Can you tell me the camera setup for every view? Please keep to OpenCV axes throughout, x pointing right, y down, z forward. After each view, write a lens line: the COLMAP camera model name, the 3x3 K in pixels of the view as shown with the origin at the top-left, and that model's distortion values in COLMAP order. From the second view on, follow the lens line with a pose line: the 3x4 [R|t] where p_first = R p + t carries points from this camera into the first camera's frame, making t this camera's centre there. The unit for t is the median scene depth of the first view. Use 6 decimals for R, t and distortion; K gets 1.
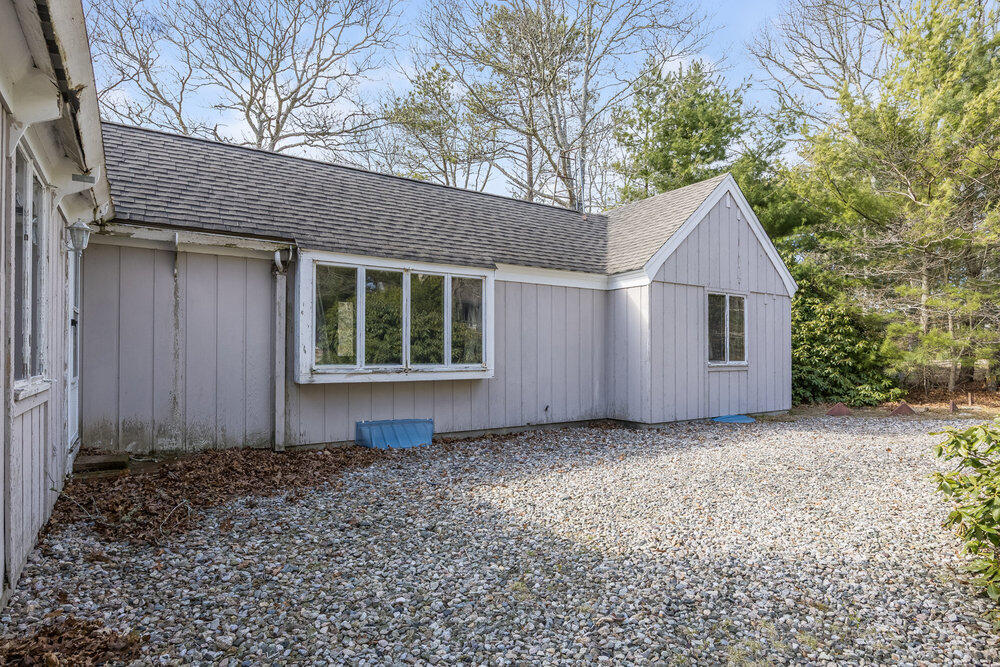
lens RADIAL K [[601.5, 0, 500.0], [0, 601.5, 348.7], [0, 0, 1]] dist [-0.007619, -0.000929]
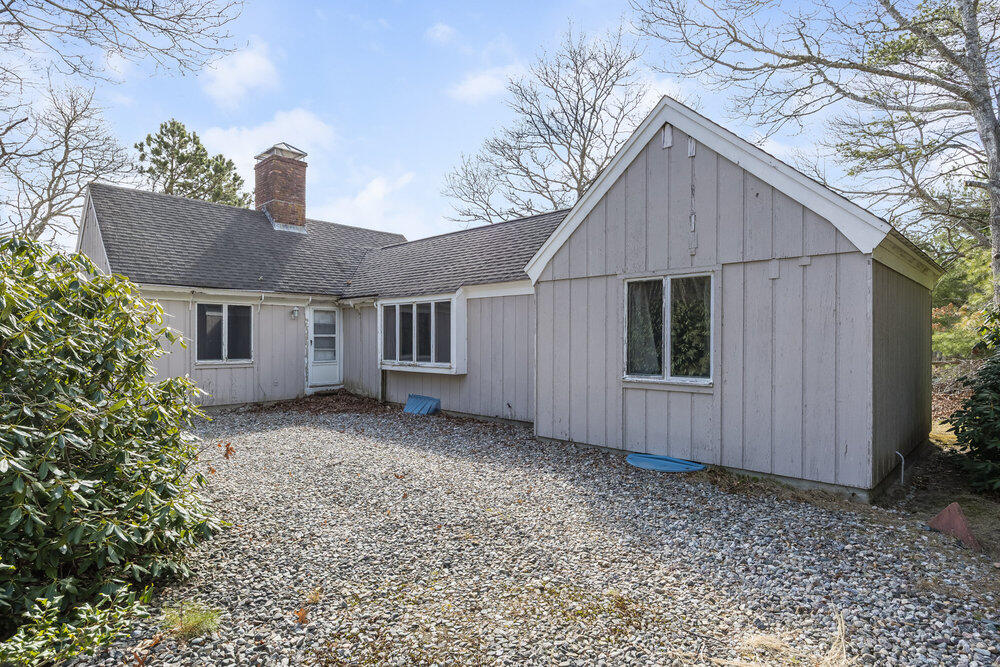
lens RADIAL K [[601.5, 0, 500.0], [0, 601.5, 348.7], [0, 0, 1]] dist [-0.007619, -0.000929]
pose [[0.120838, 0.018116, -0.992507, 1.288903], [0.009496, 0.999767, 0.019405, -0.032104], [0.992627, -0.011770, 0.120638, 0.915400]]
